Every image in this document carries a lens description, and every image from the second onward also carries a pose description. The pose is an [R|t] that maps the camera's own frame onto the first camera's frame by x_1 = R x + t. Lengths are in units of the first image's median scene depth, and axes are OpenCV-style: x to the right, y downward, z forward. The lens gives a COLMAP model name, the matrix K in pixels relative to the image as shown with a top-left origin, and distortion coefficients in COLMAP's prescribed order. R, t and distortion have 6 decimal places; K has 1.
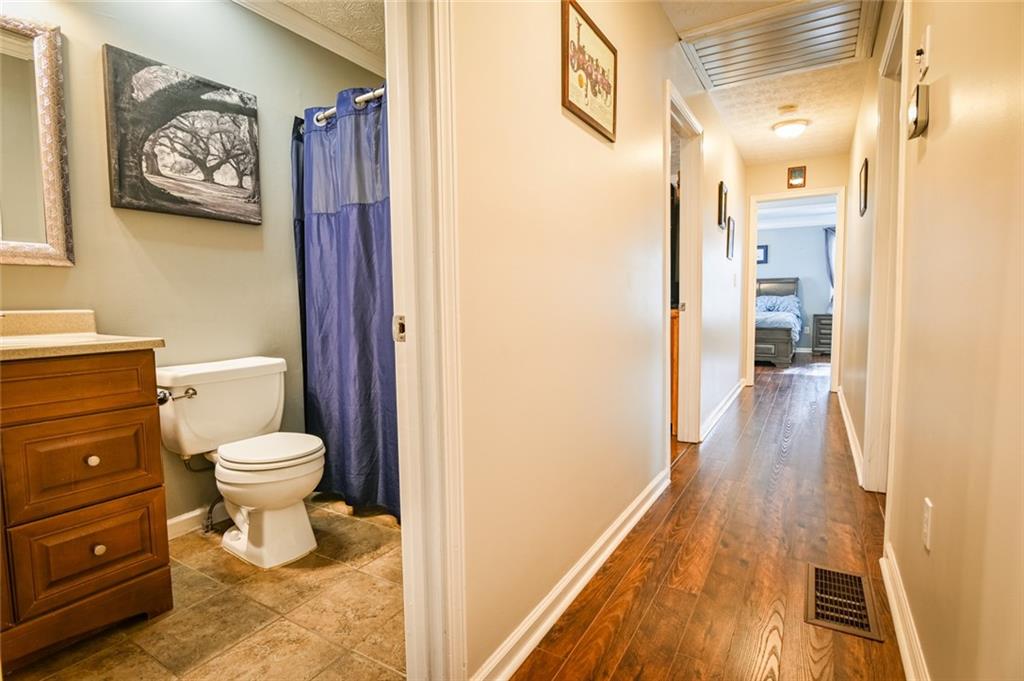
lens RADIAL K [[502.5, 0, 508.0], [0, 502.5, 342.5], [0, 0, 1]] dist [-0.018643, -0.000895]
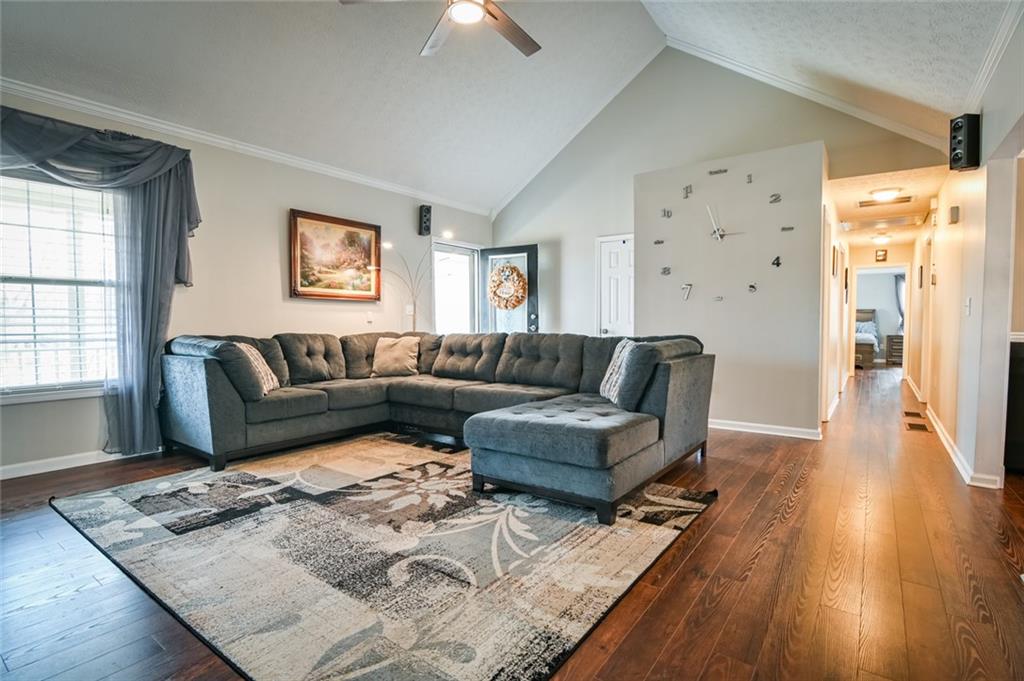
lens RADIAL K [[502.5, 0, 509.2], [0, 502.5, 337.8], [0, 0, 1]] dist [-0.018643, -0.000895]
pose [[0.996372, 0.017554, -0.083280, -0.504696], [-0.021282, 0.998801, -0.044093, 0.052661], [0.082407, 0.045705, 0.995550, -0.733163]]
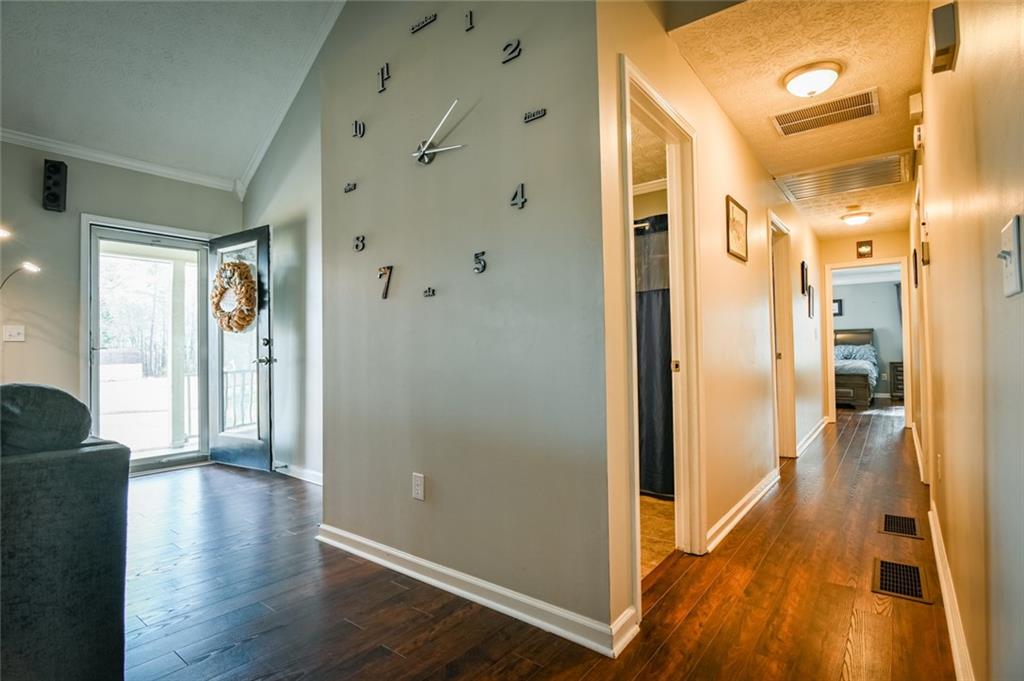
lens RADIAL K [[502.5, 0, 510.7], [0, 502.5, 339.7], [0, 0, 1]] dist [-0.018643, -0.000895]
pose [[0.993738, -0.001560, -0.111726, -0.130878], [-0.009647, 0.994971, -0.099698, 0.016203], [0.111319, 0.100152, 0.988725, -0.249660]]
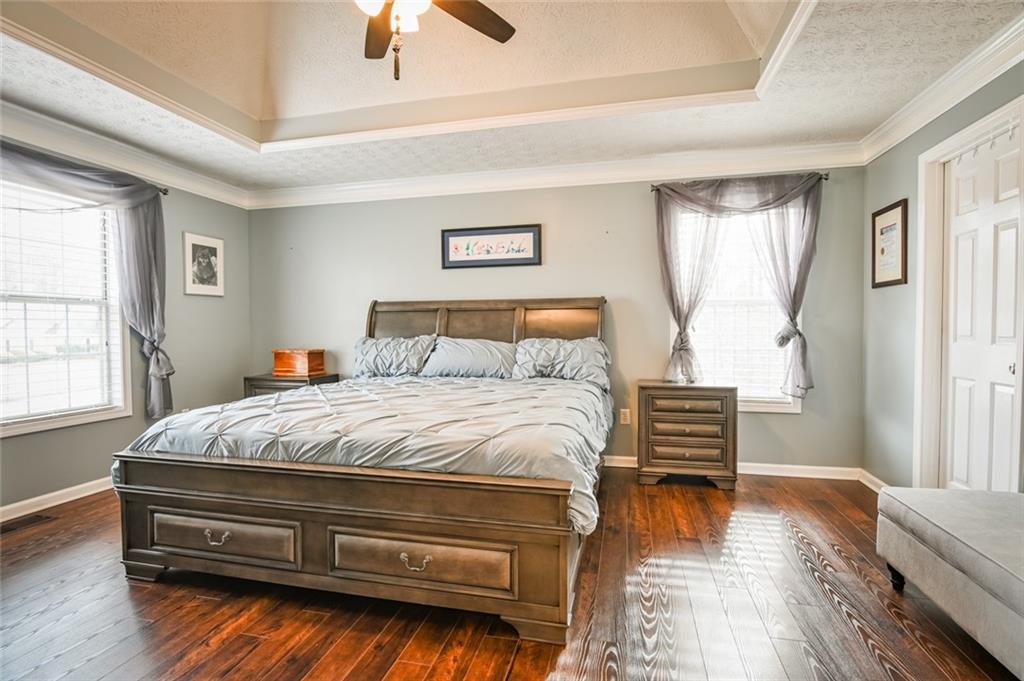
lens RADIAL K [[502.5, 0, 511.0], [0, 502.5, 338.6], [0, 0, 1]] dist [-0.018643, -0.000895]
pose [[0.950792, -0.002969, 0.309817, 0.562350], [0.021781, 0.998121, -0.057280, -0.107661], [-0.309064, 0.061210, 0.949069, 0.933347]]
